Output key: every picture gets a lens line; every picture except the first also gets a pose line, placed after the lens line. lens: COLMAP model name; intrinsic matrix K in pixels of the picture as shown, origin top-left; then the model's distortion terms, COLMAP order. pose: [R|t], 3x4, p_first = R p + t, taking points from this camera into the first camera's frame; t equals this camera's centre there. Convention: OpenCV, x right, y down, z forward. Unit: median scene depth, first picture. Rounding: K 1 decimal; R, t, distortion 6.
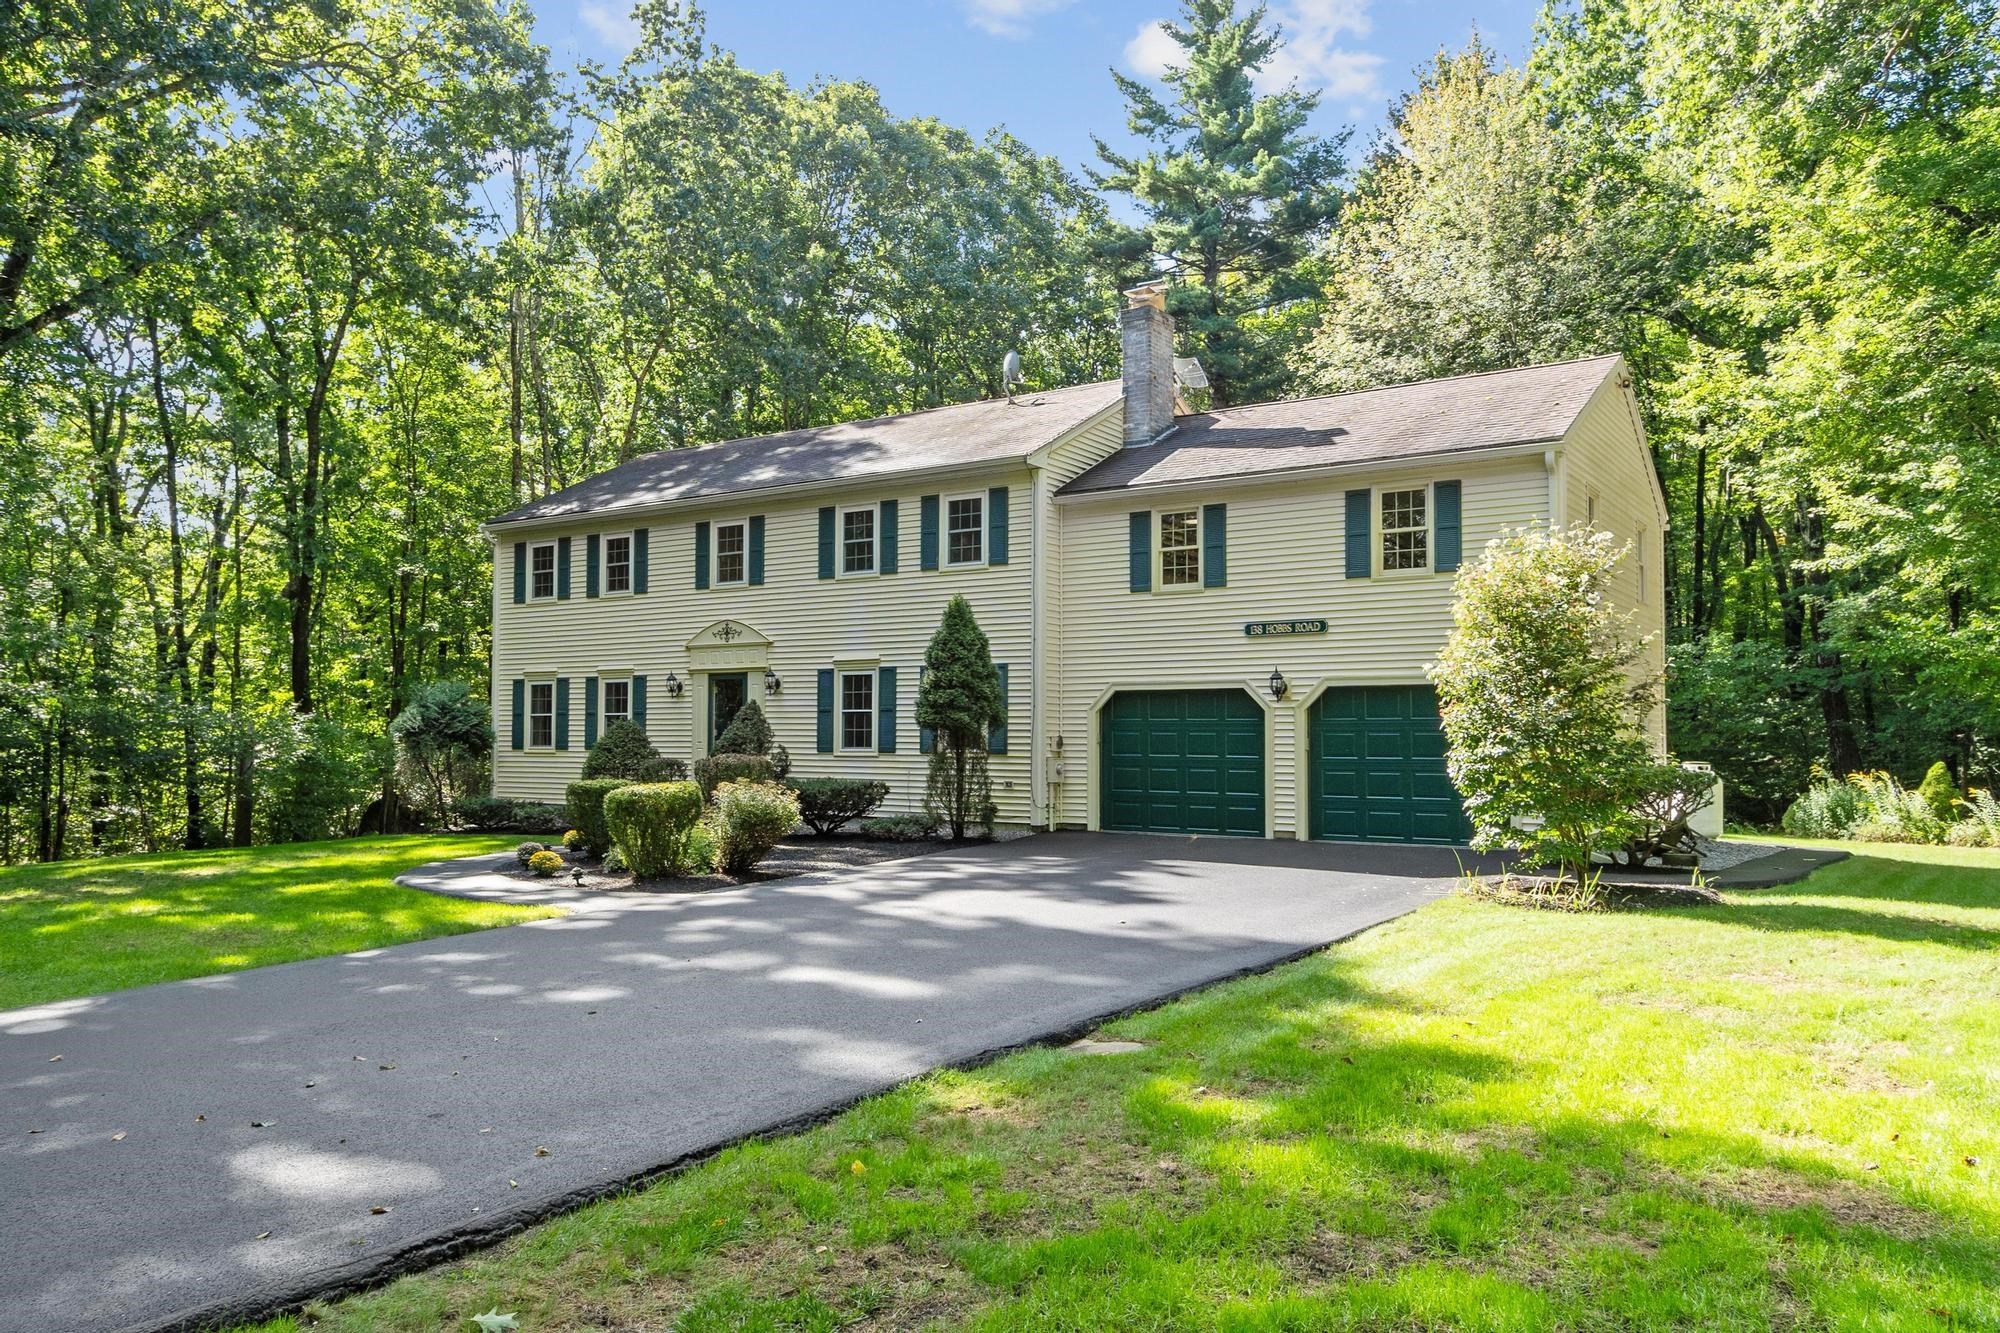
lens RADIAL K [[1439.9, 0, 1000.0], [0, 1439.9, 666.5], [0, 0, 1]] dist [-0.003543, -0.001162]
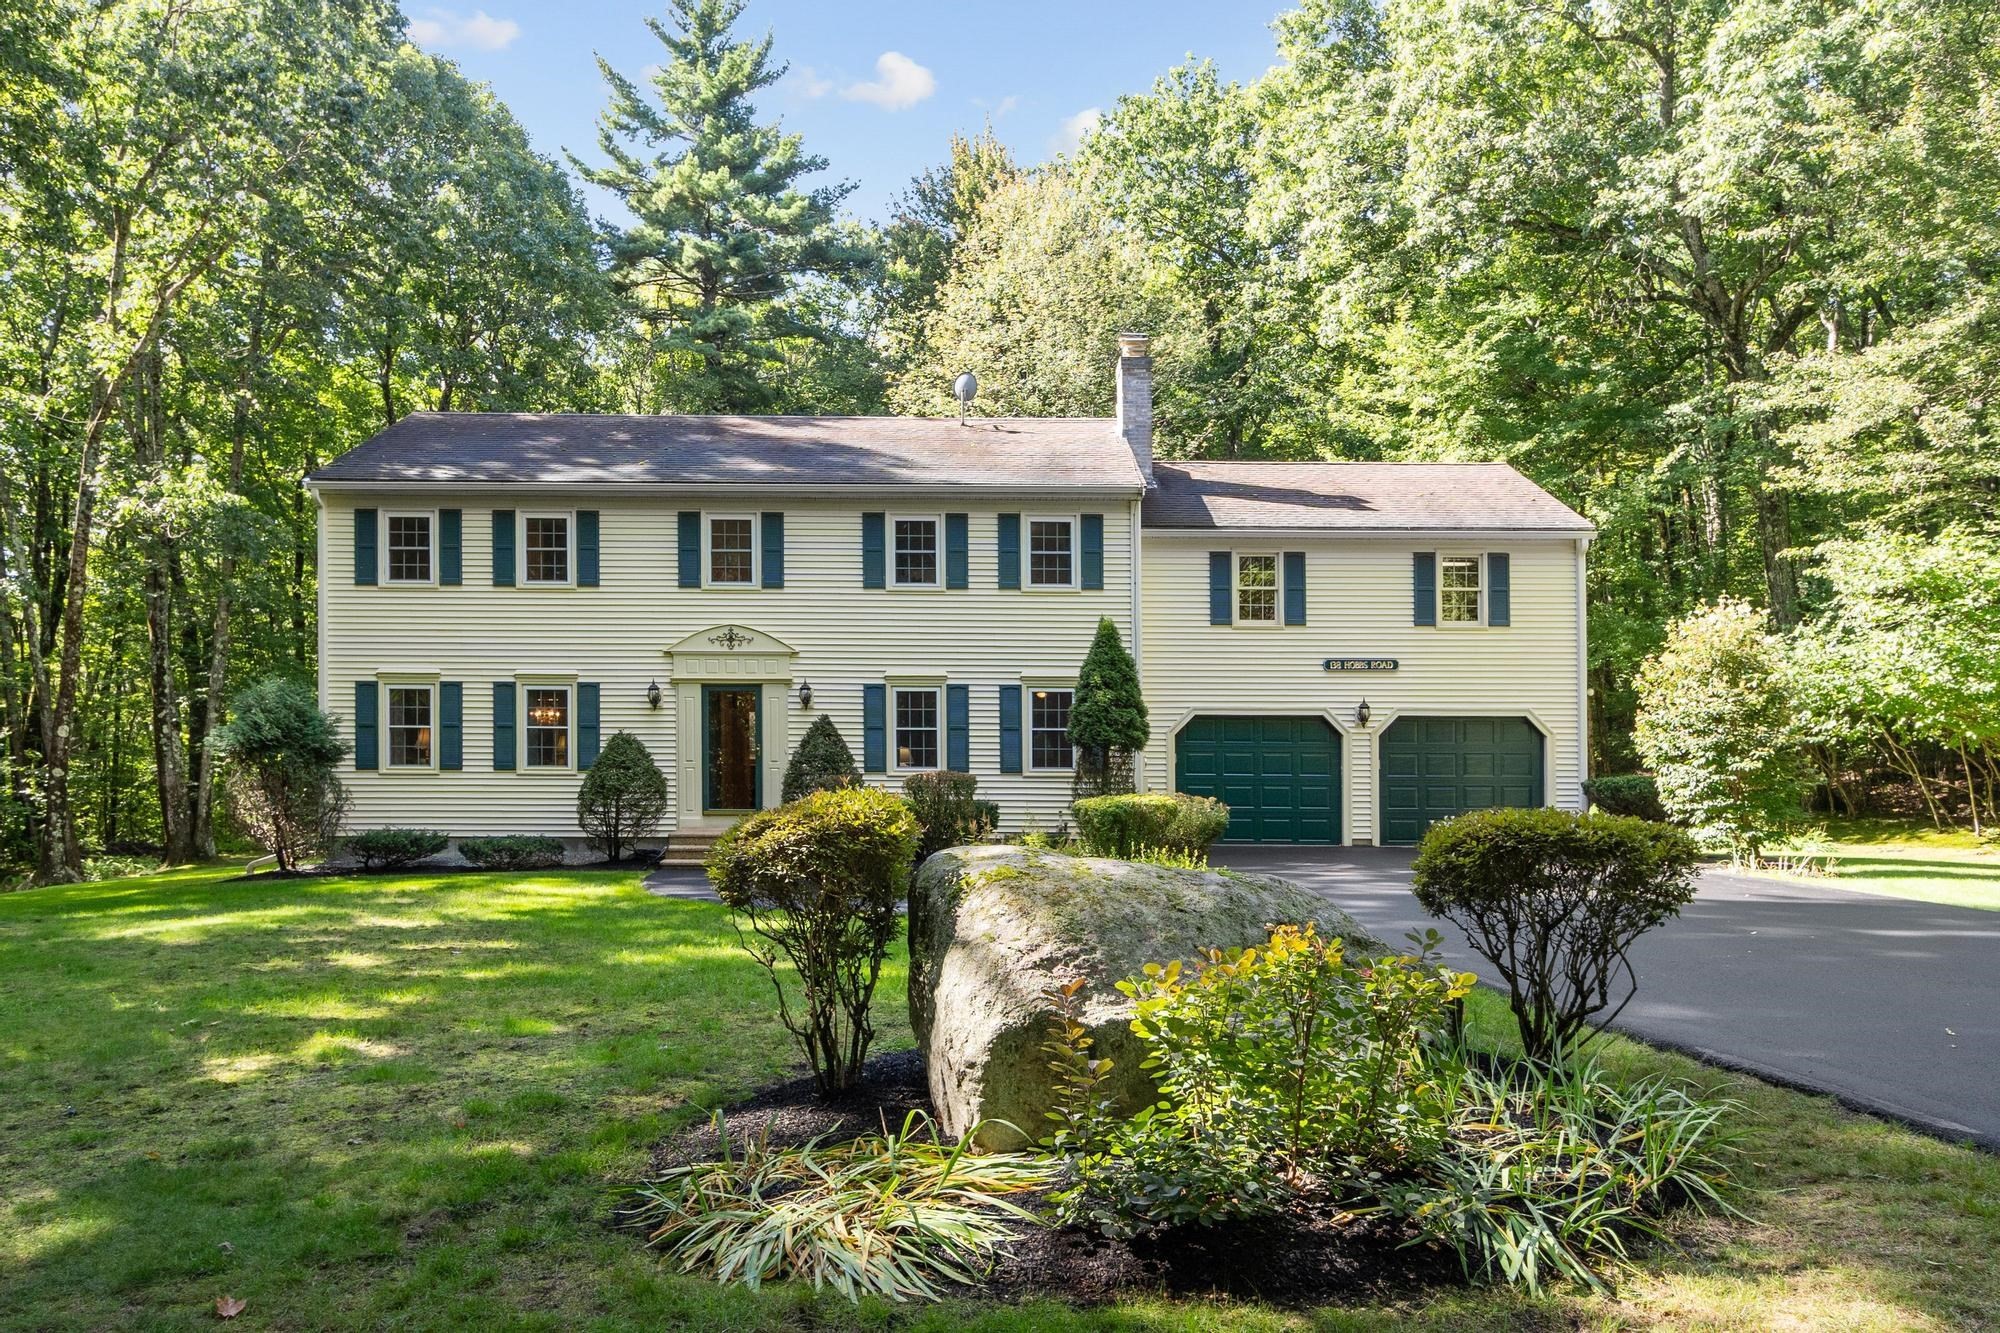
lens RADIAL K [[1421.9, 0, 1002.4], [0, 1421.9, 737.4], [0, 0, 1]] dist [0.001976, -0.001441]
pose [[0.823575, 0.016767, 0.566959, -0.596109], [-0.031948, 0.999347, 0.016854, 0.018848], [-0.566306, -0.031994, 0.823574, 0.185571]]
